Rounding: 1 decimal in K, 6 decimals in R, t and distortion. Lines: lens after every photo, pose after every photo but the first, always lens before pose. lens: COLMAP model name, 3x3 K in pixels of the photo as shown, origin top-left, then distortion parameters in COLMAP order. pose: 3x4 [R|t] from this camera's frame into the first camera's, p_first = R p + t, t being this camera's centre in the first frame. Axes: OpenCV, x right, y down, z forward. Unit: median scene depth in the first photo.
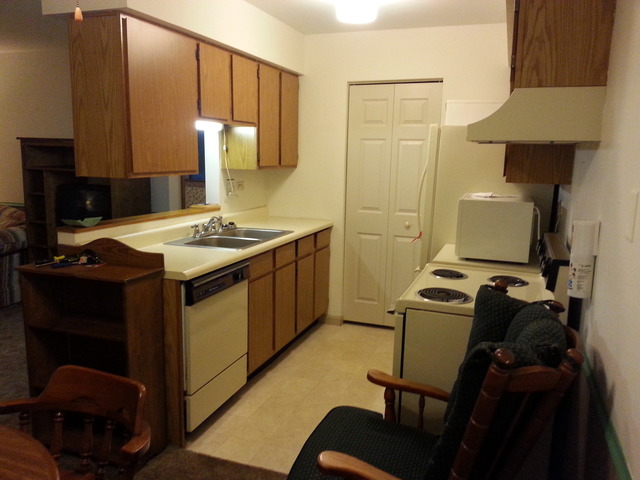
lens RADIAL K [[518.1, 0, 322.7], [0, 518.1, 238.7], [0, 0, 1]] dist [0.050155, -0.064384]
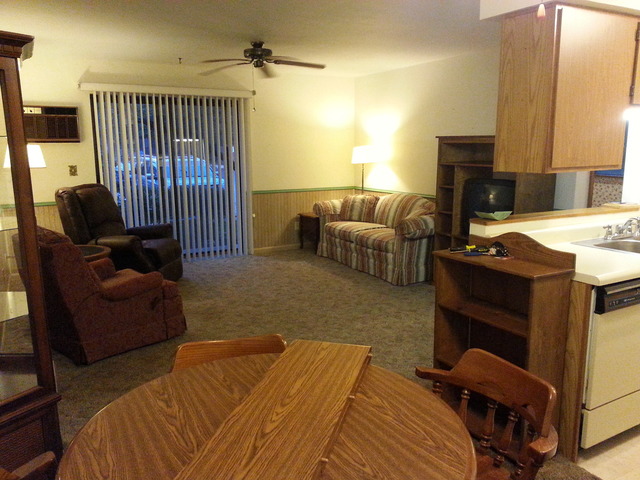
lens RADIAL K [[518.1, 0, 322.7], [0, 518.1, 238.7], [0, 0, 1]] dist [0.050155, -0.064384]
pose [[0.766300, 0.090786, -0.636036, -0.055694], [-0.084572, 0.995605, 0.040218, 0.001902], [0.636892, 0.022972, 0.770610, -0.018514]]
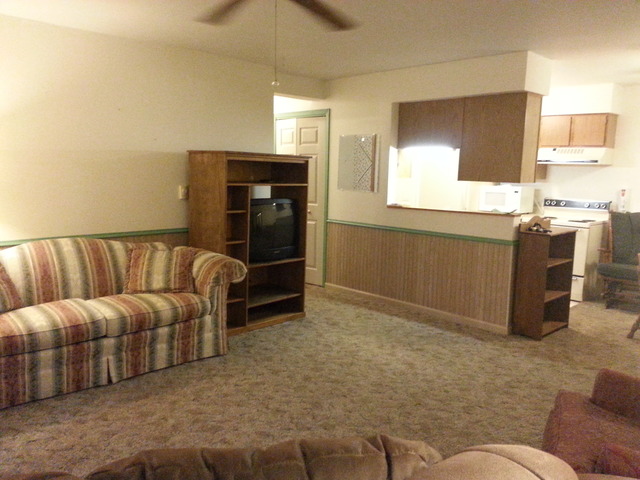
lens RADIAL K [[518.1, 0, 322.7], [0, 518.1, 238.7], [0, 0, 1]] dist [0.050155, -0.064384]
pose [[0.426361, -0.131980, 0.894873, -1.907938], [0.131360, 0.987845, 0.083106, -0.137828], [-0.894964, 0.082117, 0.438516, 0.682847]]
